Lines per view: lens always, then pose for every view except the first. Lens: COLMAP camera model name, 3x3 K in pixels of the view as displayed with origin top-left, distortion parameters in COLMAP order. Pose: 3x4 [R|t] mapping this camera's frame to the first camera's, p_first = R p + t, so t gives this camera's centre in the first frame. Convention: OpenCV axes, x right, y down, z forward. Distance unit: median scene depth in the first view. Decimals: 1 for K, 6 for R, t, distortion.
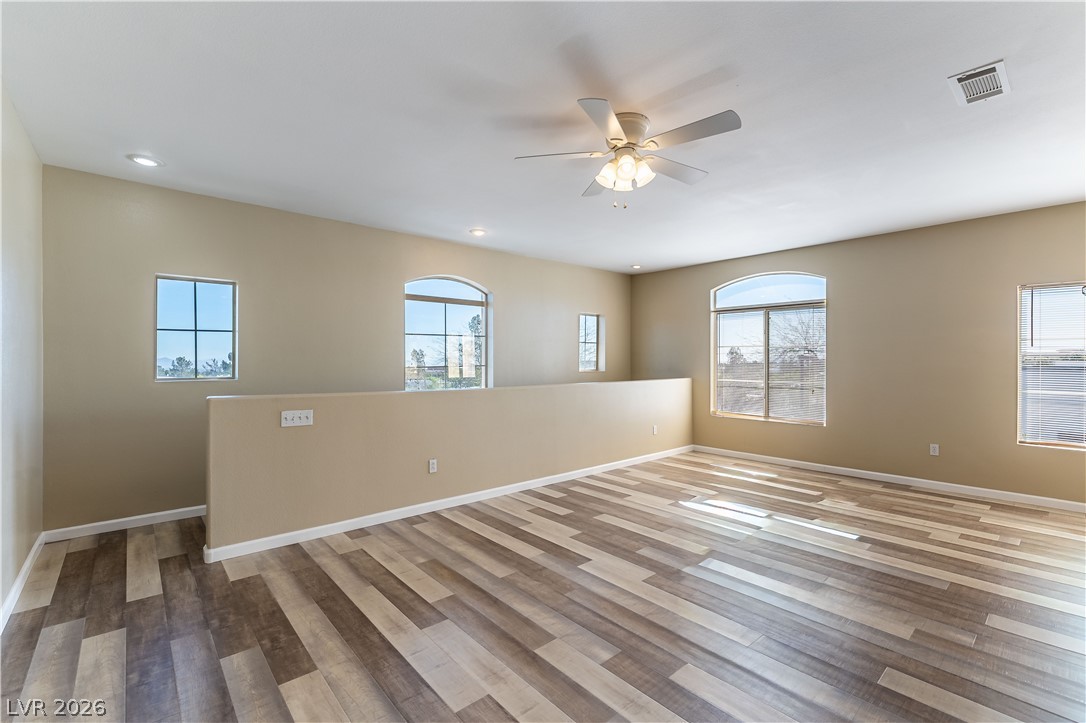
lens RADIAL K [[470.3, 0, 545.1], [0, 470.3, 357.2], [0, 0, 1]] dist [0.002103, -0.001295]
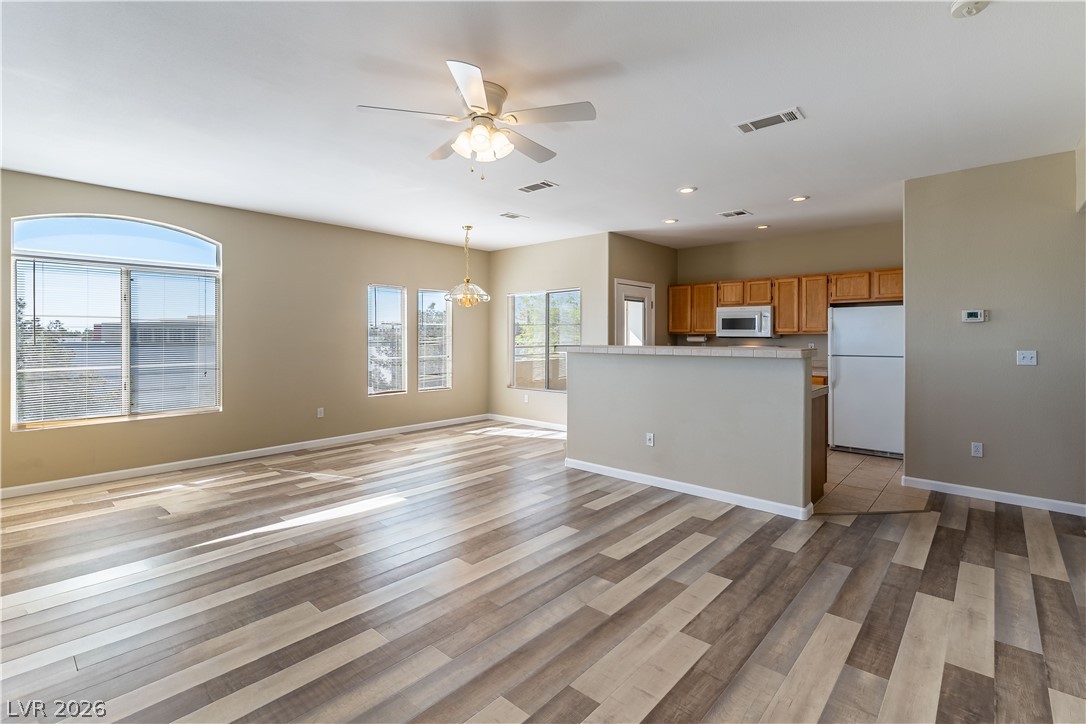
lens RADIAL K [[495.2, 0, 570.7], [0, 495.2, 331.5], [0, 0, 1]] dist [-0.001064, 0.001380]
pose [[-0.135357, 0.007761, 0.990767, -0.536453], [-0.003828, 0.999958, -0.008356, 0.001609], [-0.990790, -0.004923, -0.135321, 0.601043]]
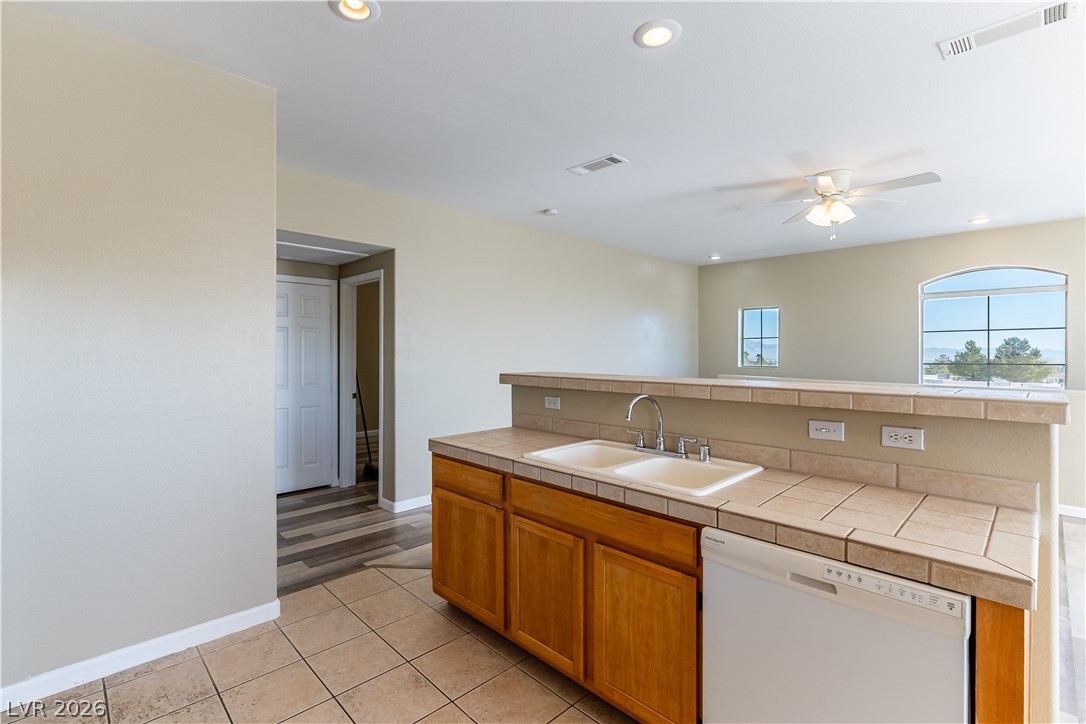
lens RADIAL K [[495.2, 0, 527.2], [0, 495.2, 351.4], [0, 0, 1]] dist [-0.001064, 0.001380]
pose [[0.038749, -0.001898, -0.999247, 0.932132], [0.004394, 0.999989, -0.001729, -0.009180], [0.999239, -0.004323, 0.038757, 0.072397]]
